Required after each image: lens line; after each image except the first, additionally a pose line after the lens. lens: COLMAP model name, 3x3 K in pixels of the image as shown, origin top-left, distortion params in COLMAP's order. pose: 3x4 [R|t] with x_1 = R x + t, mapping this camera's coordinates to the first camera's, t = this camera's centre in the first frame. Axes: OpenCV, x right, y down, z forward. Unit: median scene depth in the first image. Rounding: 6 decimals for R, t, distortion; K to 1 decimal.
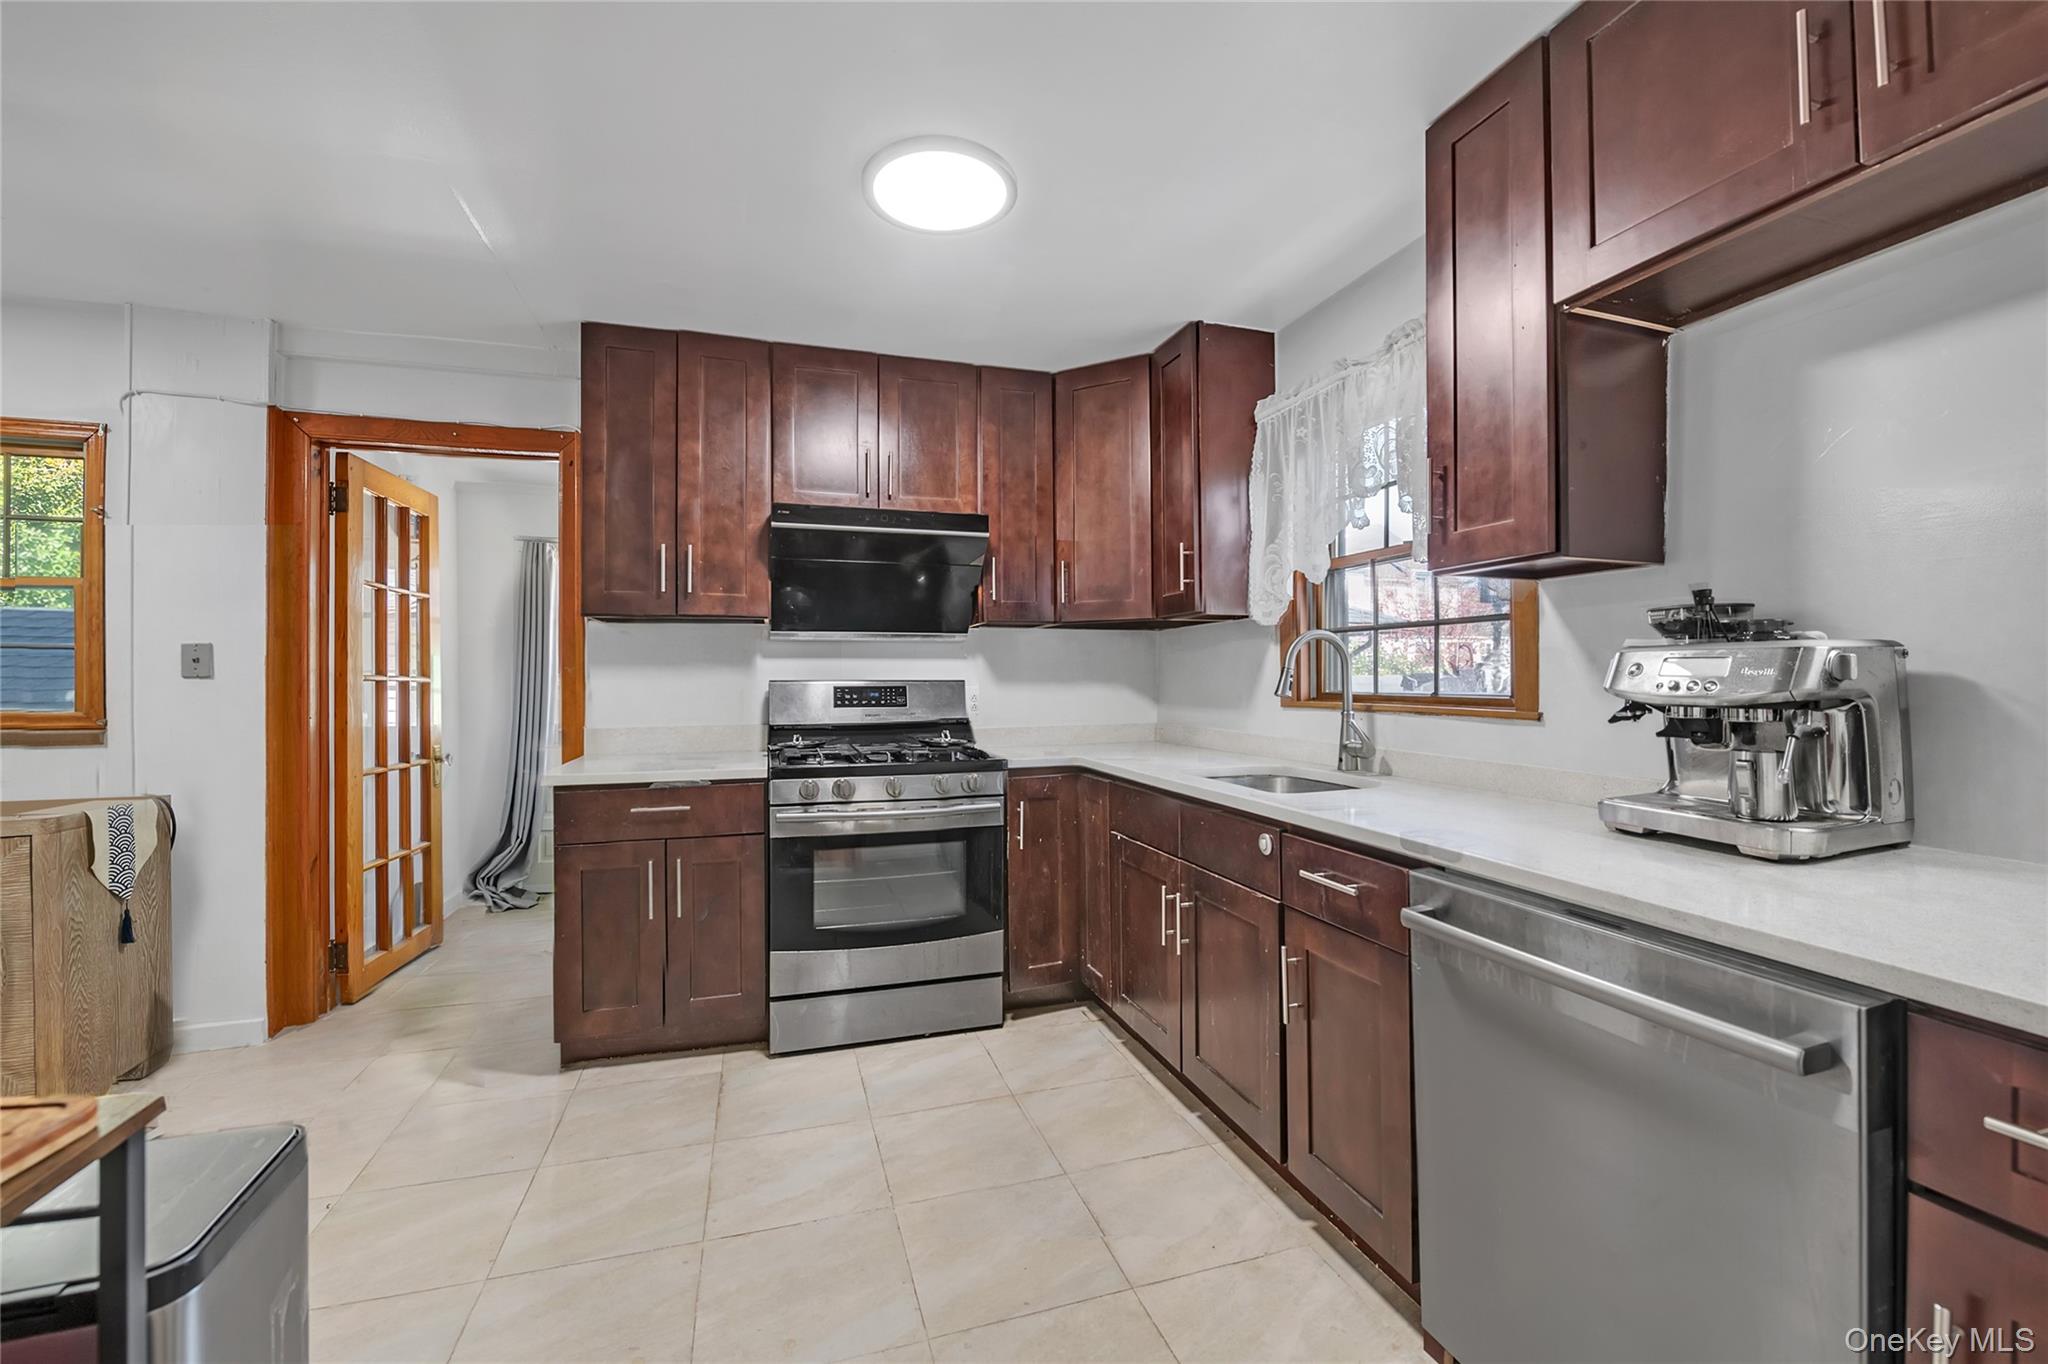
lens RADIAL K [[826.0, 0, 1027.8], [0, 826.0, 674.9], [0, 0, 1]] dist [0.000398, 0.000064]
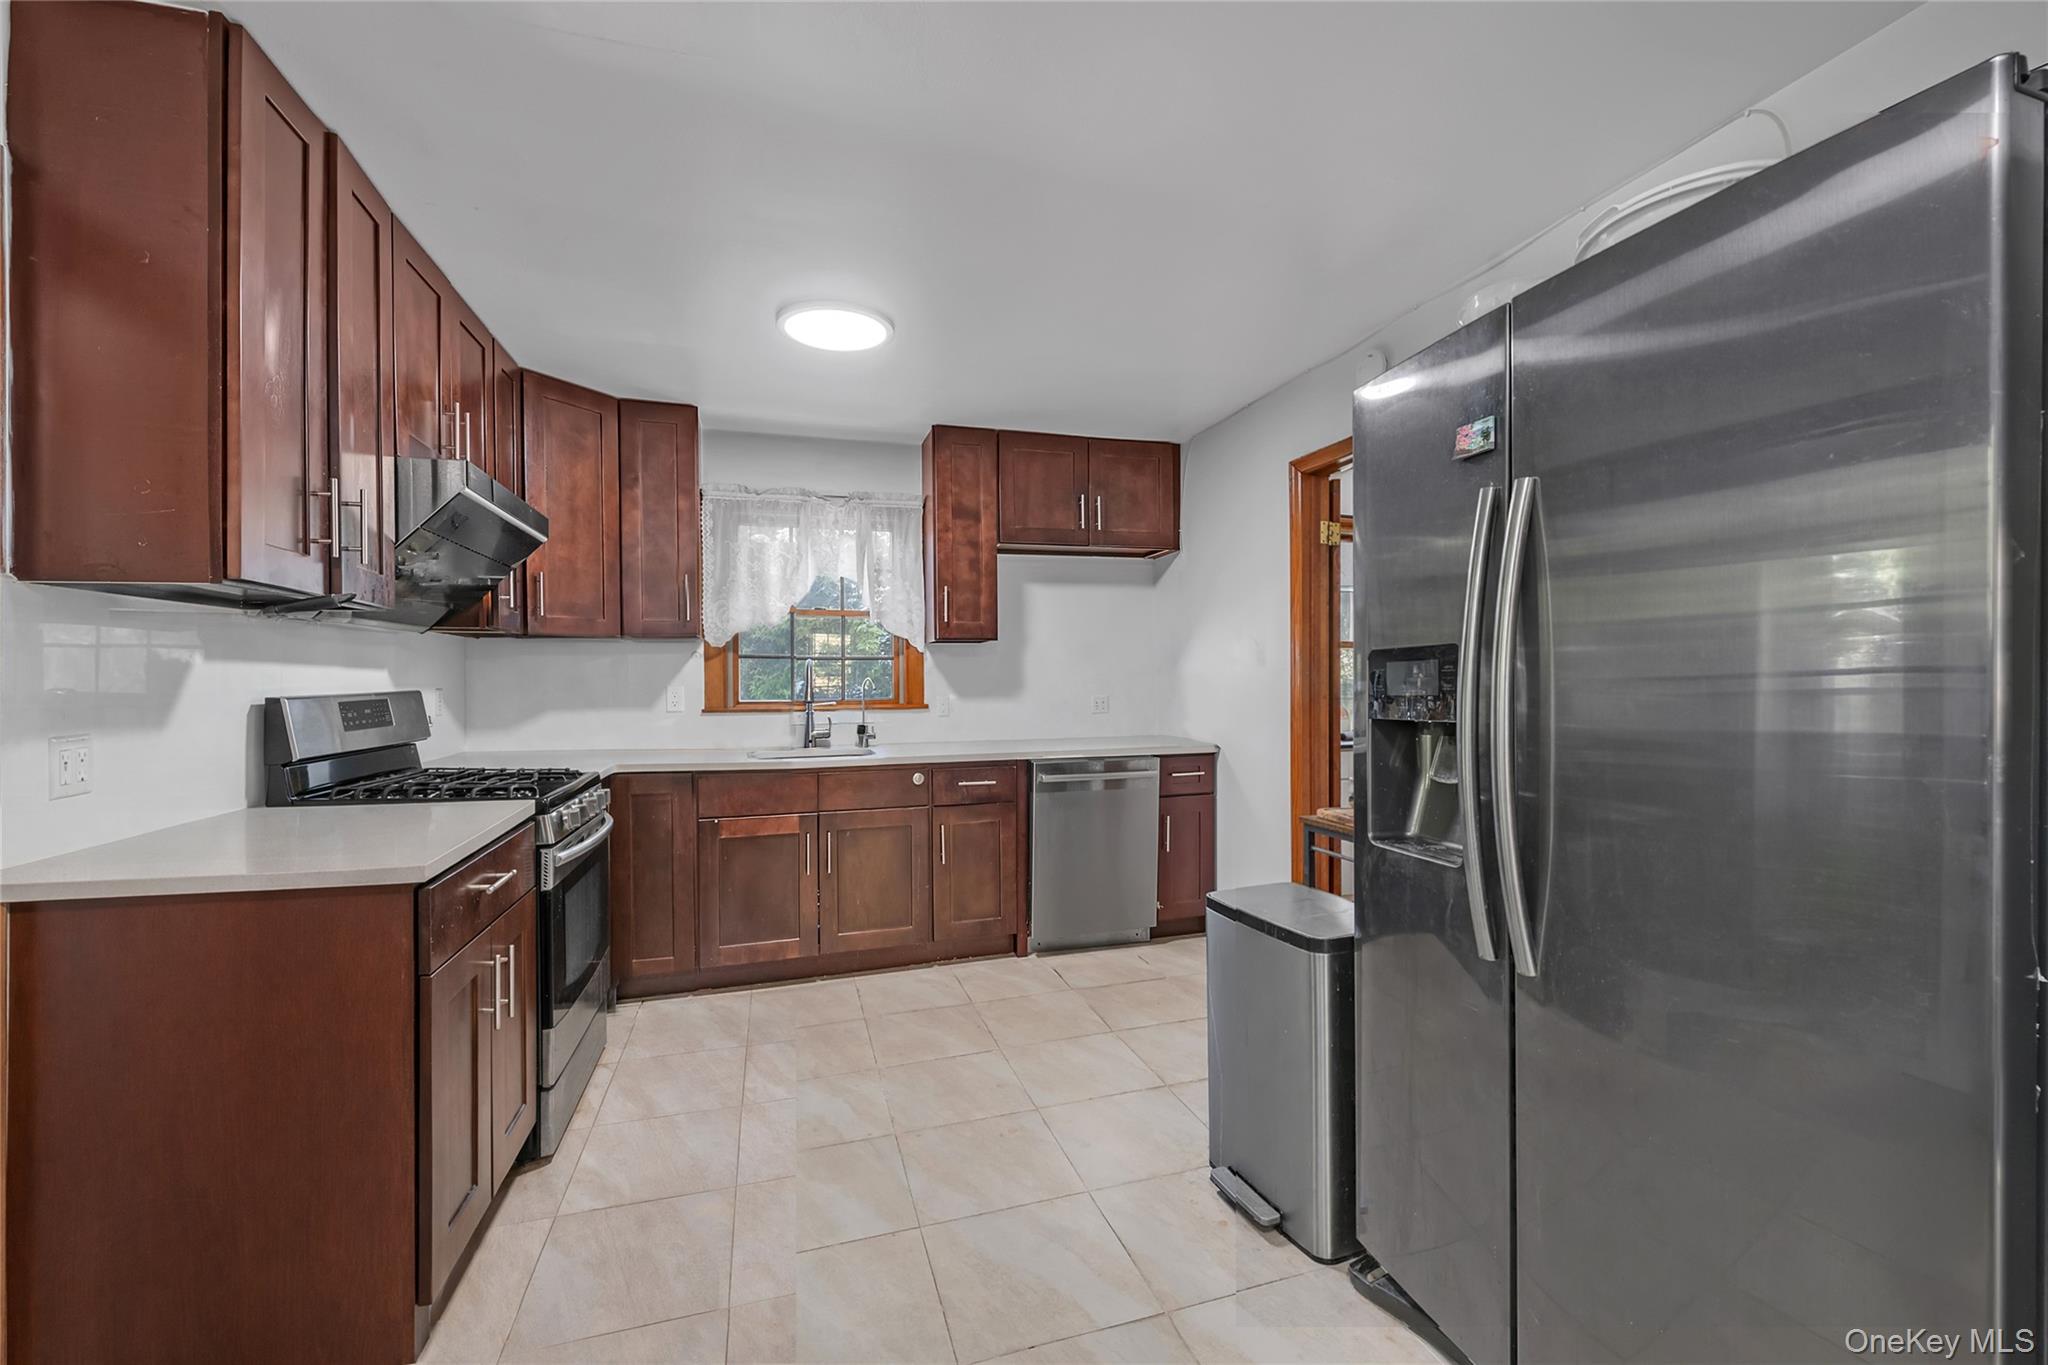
lens RADIAL K [[826.0, 0, 1028.7], [0, 826.0, 679.4], [0, 0, 1]] dist [0.000398, 0.000064]
pose [[-0.000911, 0.002822, 0.999996, -1.009254], [0.001499, 0.999995, -0.002820, -0.009589], [-0.999998, 0.001496, -0.000916, 0.479437]]
